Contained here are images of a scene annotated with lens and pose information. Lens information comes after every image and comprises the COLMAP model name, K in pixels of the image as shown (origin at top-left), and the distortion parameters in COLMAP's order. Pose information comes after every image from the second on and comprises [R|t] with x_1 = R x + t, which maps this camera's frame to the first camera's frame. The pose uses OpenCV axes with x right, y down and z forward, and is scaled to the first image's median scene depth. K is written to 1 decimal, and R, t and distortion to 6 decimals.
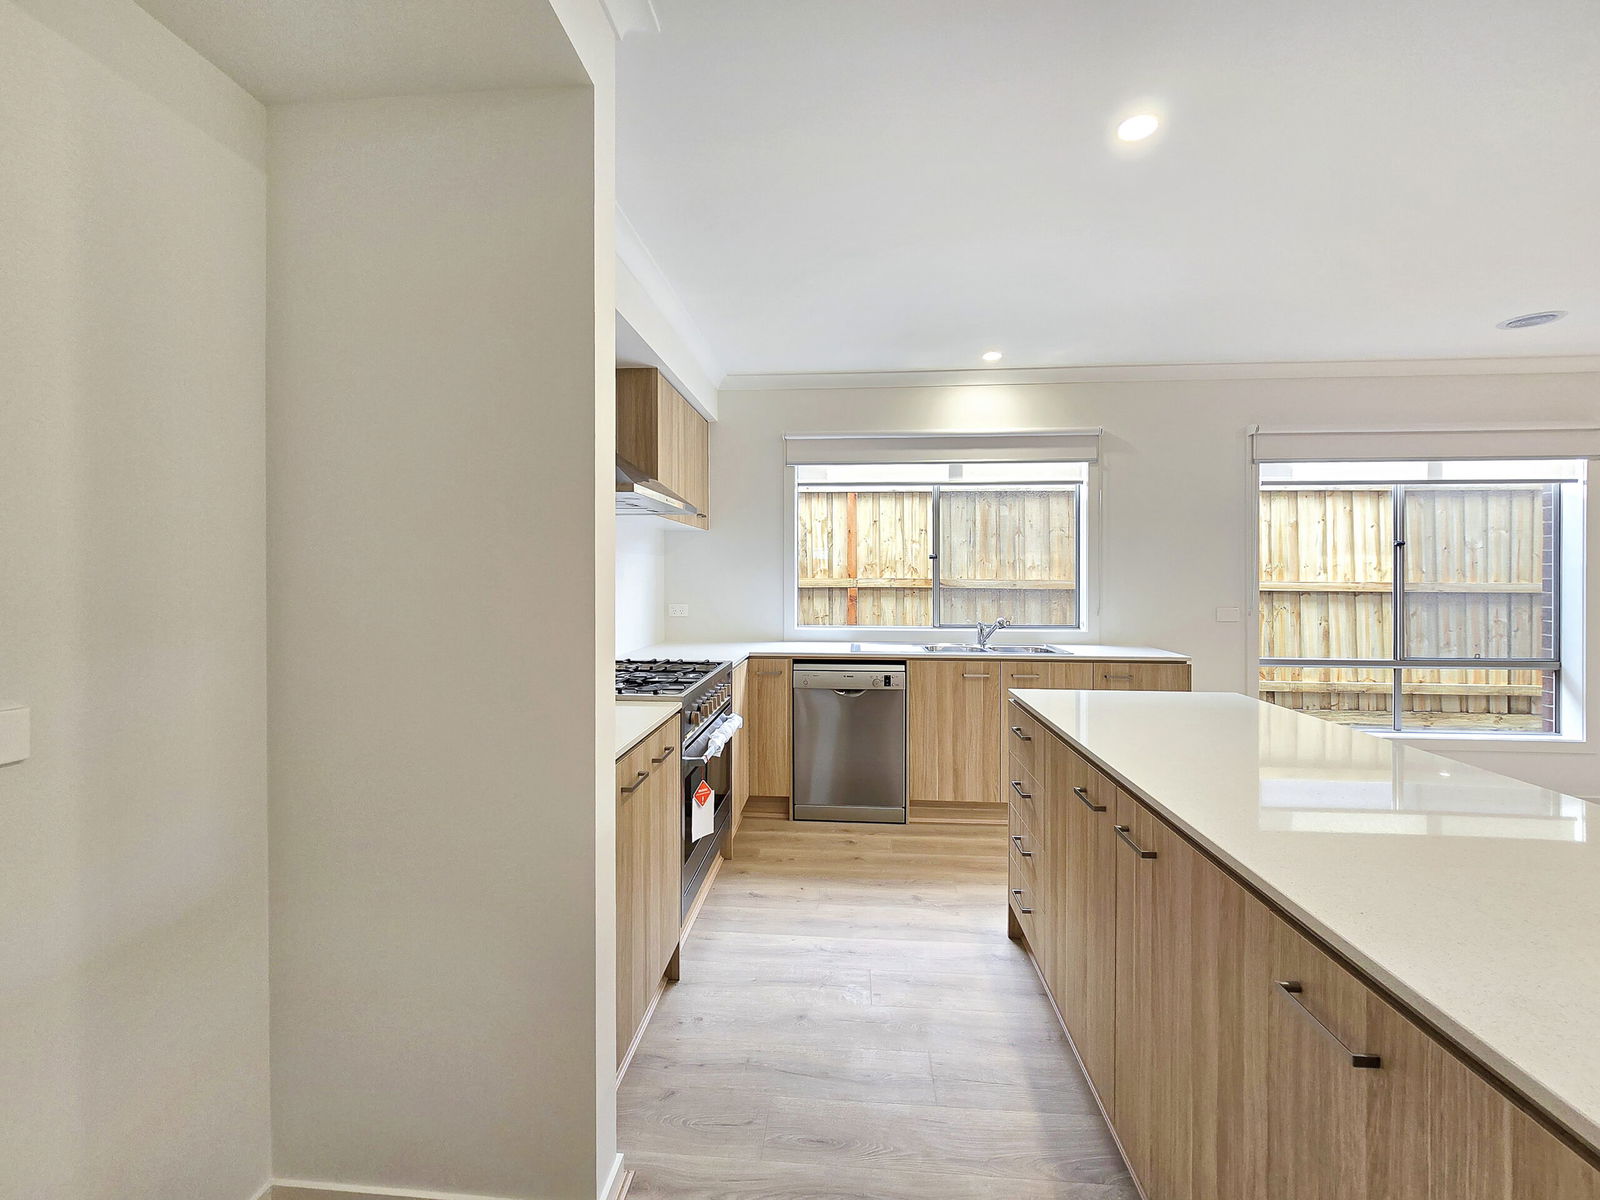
lens RADIAL K [[670.2, 0, 807.5], [0, 670.2, 586.3], [0, 0, 1]] dist [-0.003452, 0.000094]
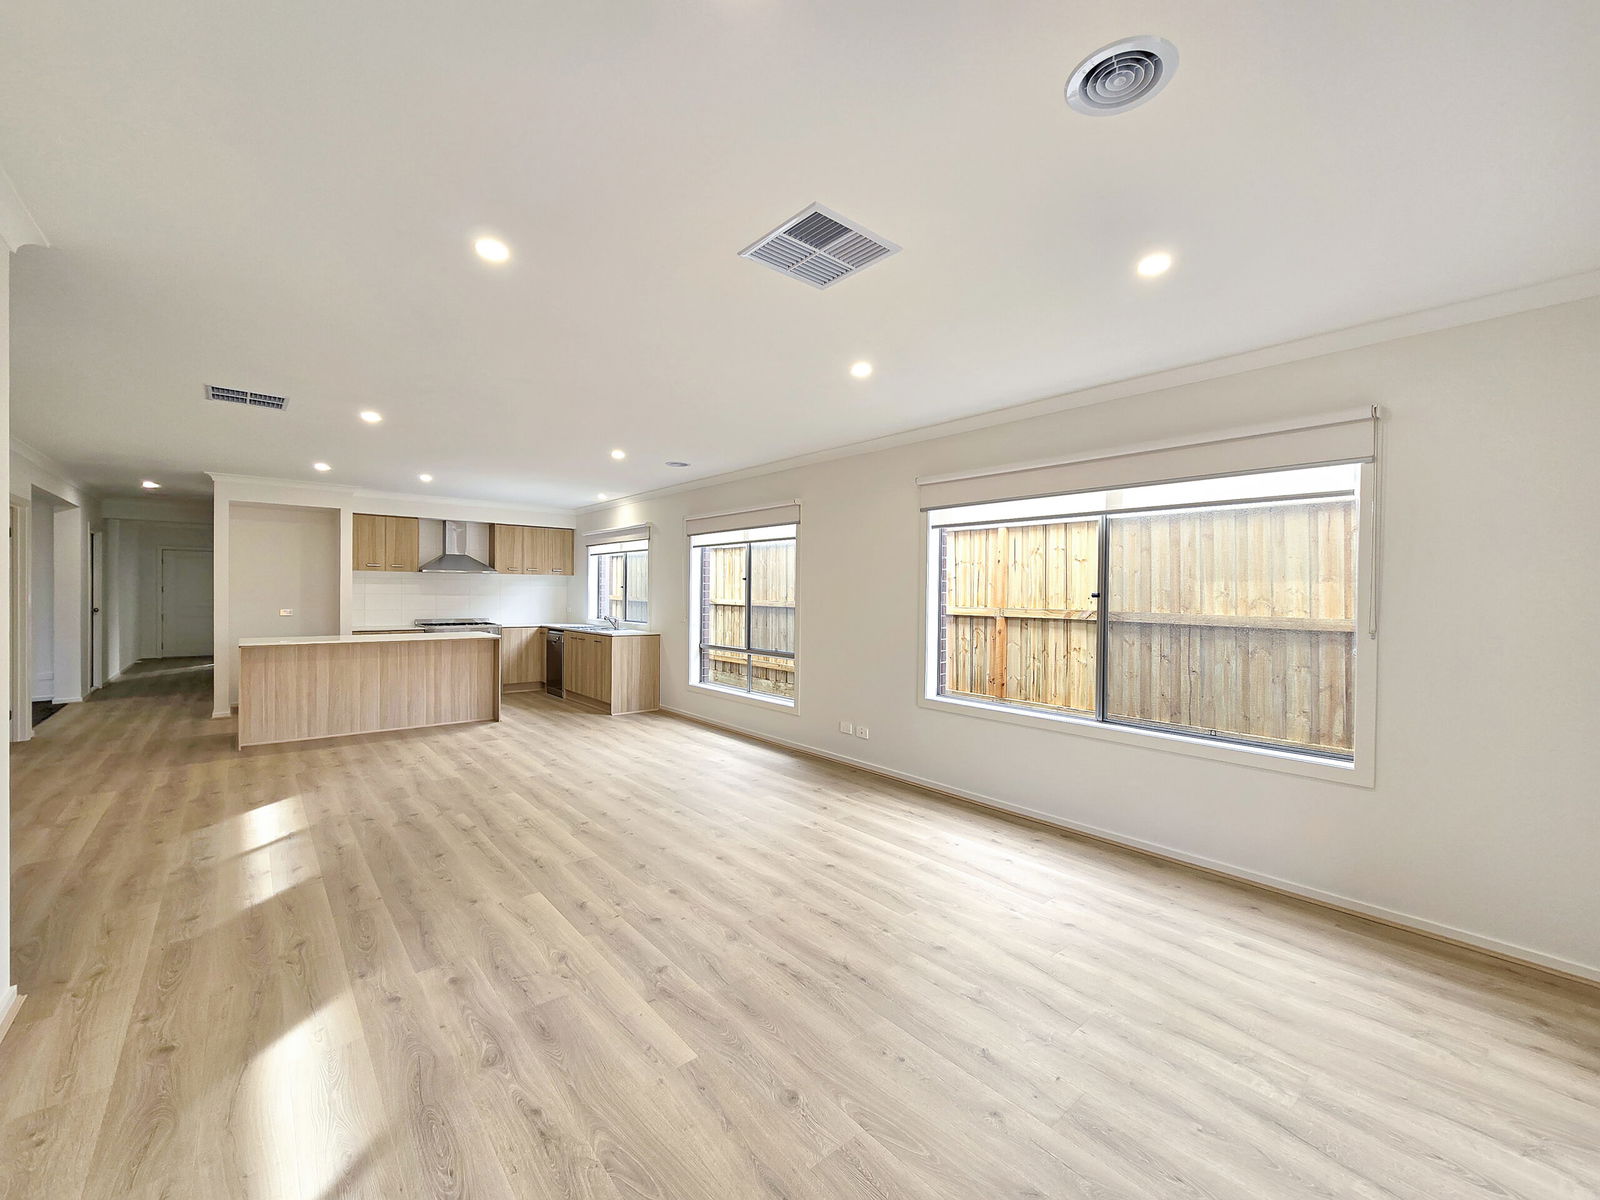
lens RADIAL K [[670.2, 0, 809.0], [0, 670.2, 591.1], [0, 0, 1]] dist [-0.003452, 0.000094]
pose [[0.696012, 0.002882, -0.718024, 1.667253], [-0.028307, 0.999325, -0.023427, 0.002787], [0.717472, 0.036631, 0.695624, -0.042826]]
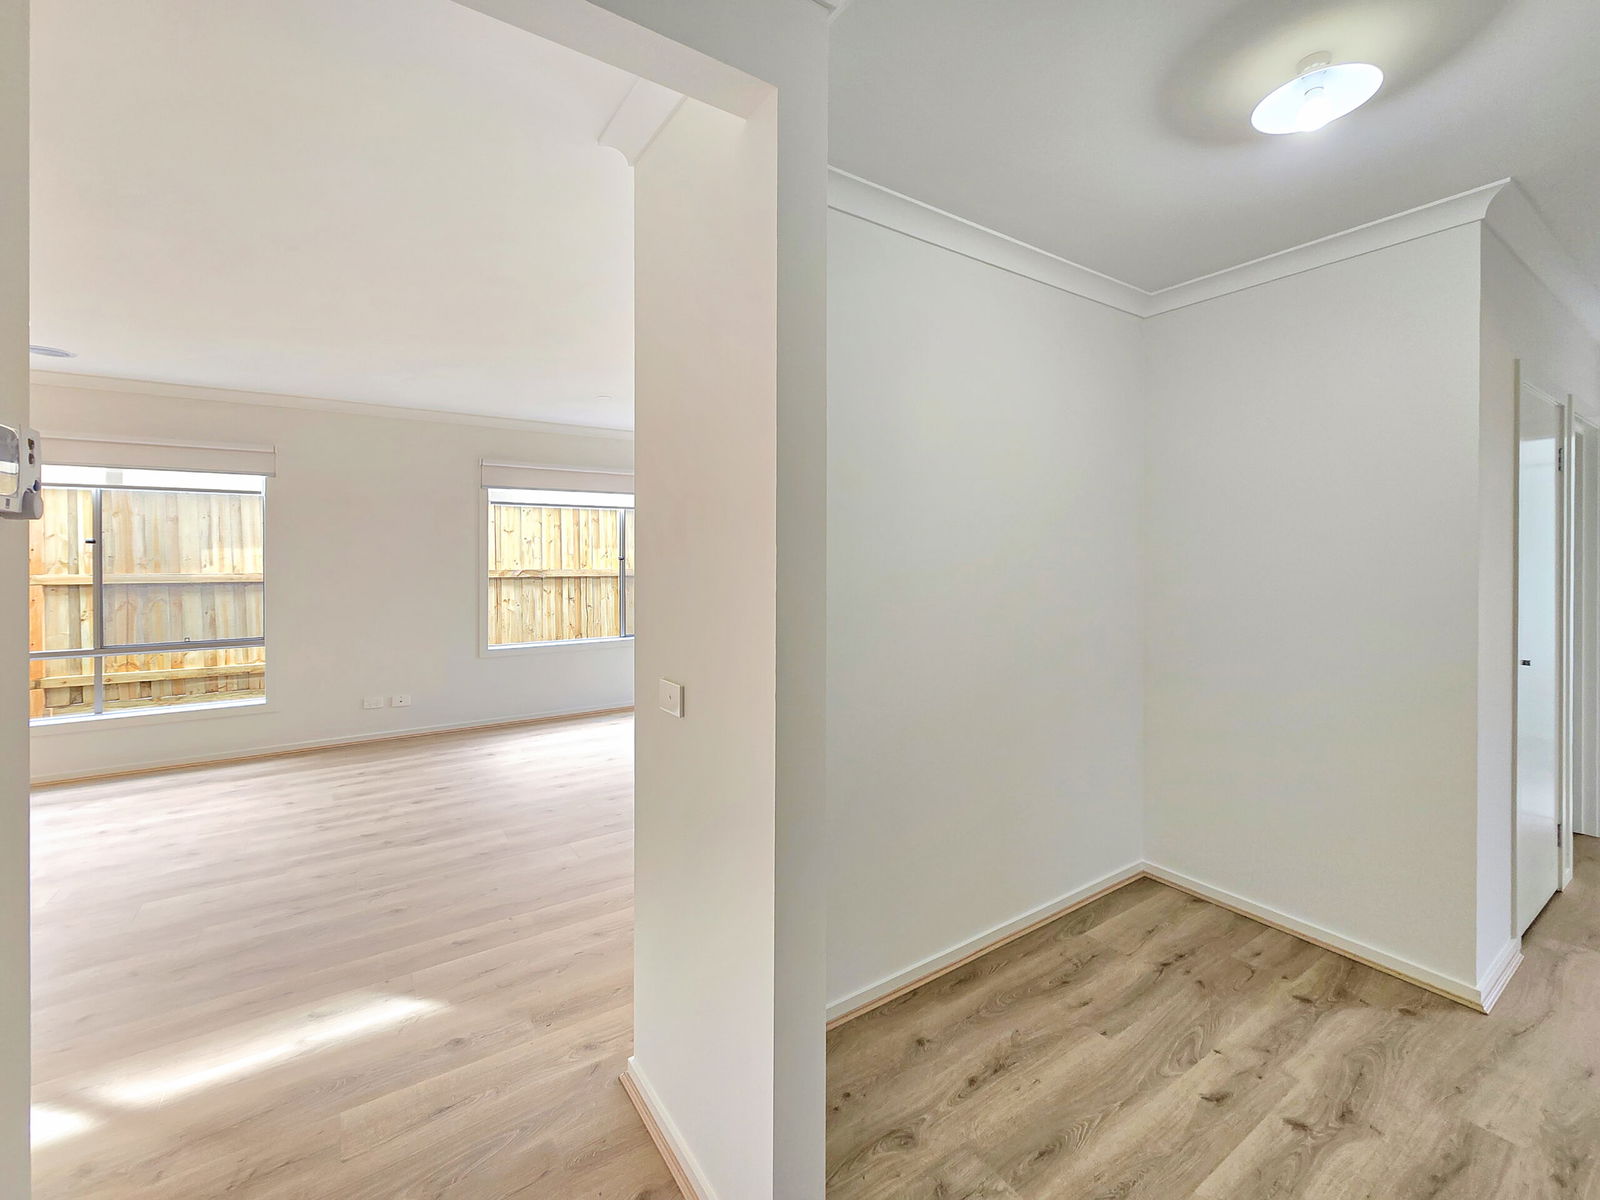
lens RADIAL K [[670.2, 0, 810.0], [0, 670.2, 578.1], [0, 0, 1]] dist [-0.003452, 0.000094]
pose [[0.783144, -0.026534, 0.621275, 0.862441], [0.019637, 0.999646, 0.017941, 0.000245], [-0.621531, -0.001850, 0.783388, -0.440864]]
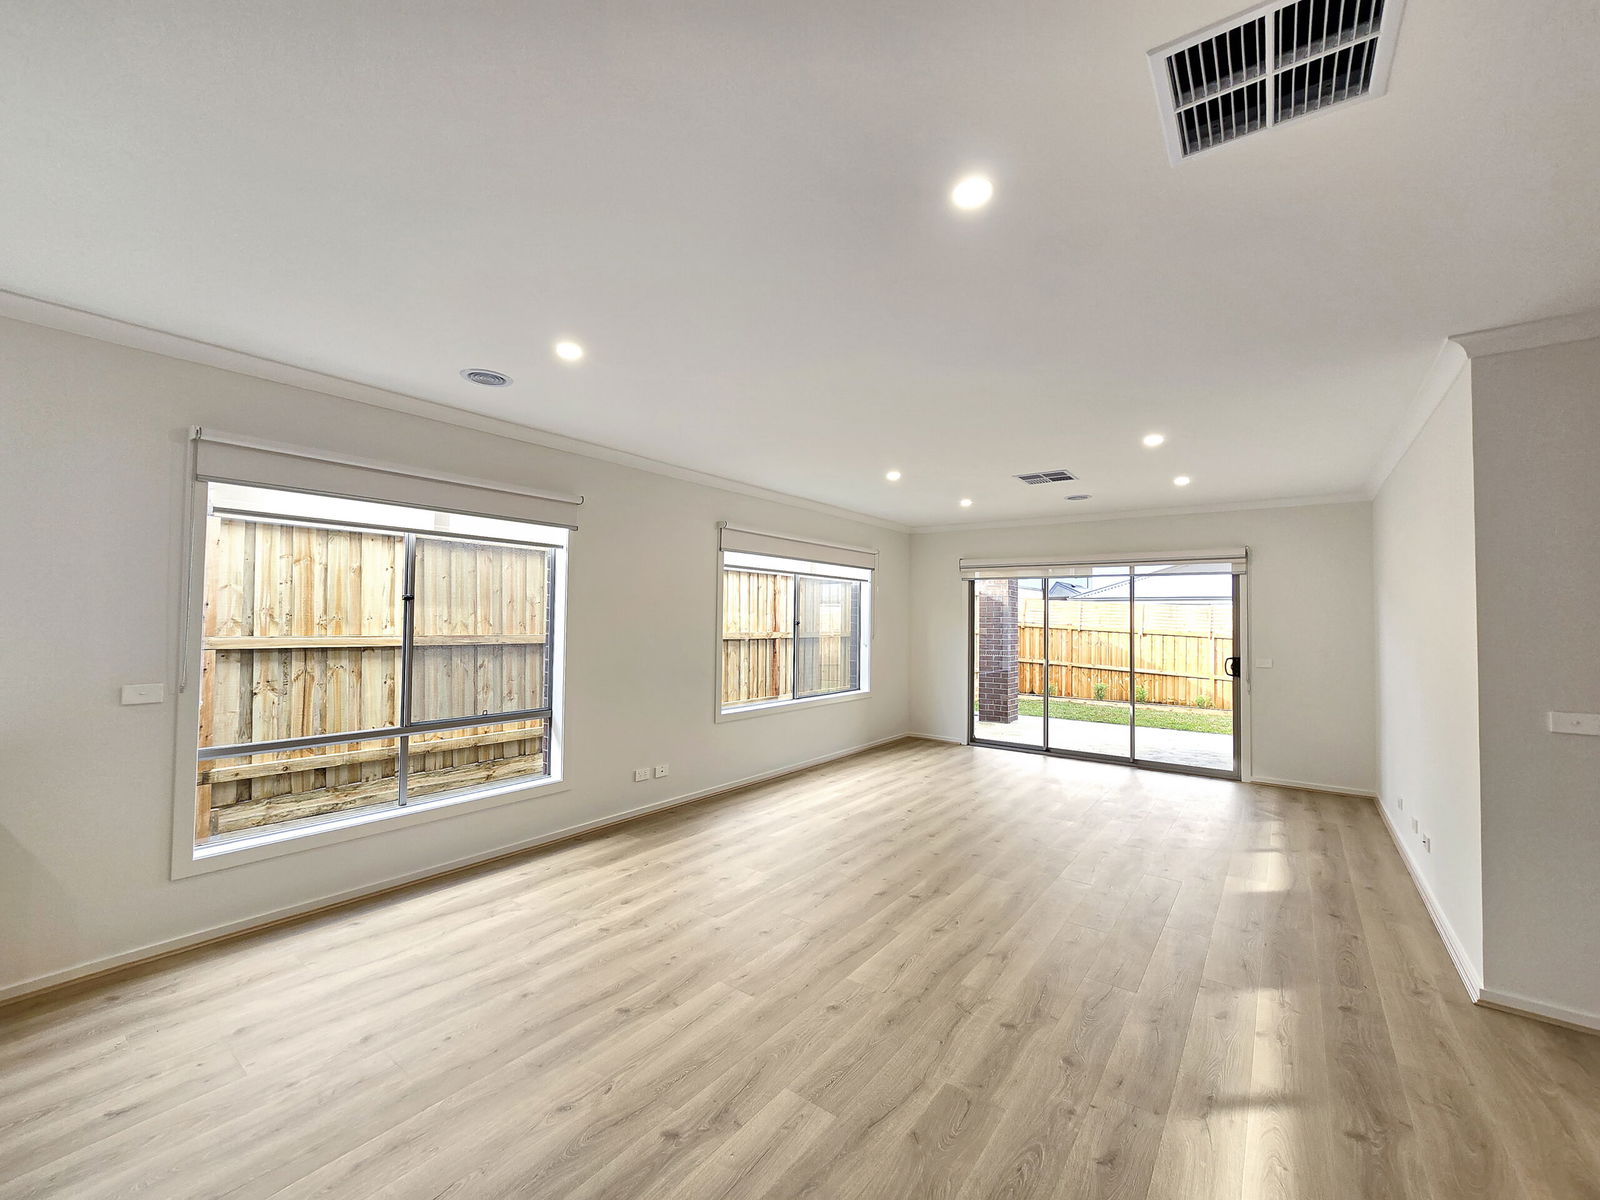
lens RADIAL K [[670.2, 0, 787.3], [0, 670.2, 599.8], [0, 0, 1]] dist [-0.003452, 0.000094]
pose [[0.542439, 0.027486, 0.839646, 0.301794], [0.013105, 0.999066, -0.041171, -0.011023], [-0.839993, 0.033336, 0.541572, 0.052521]]
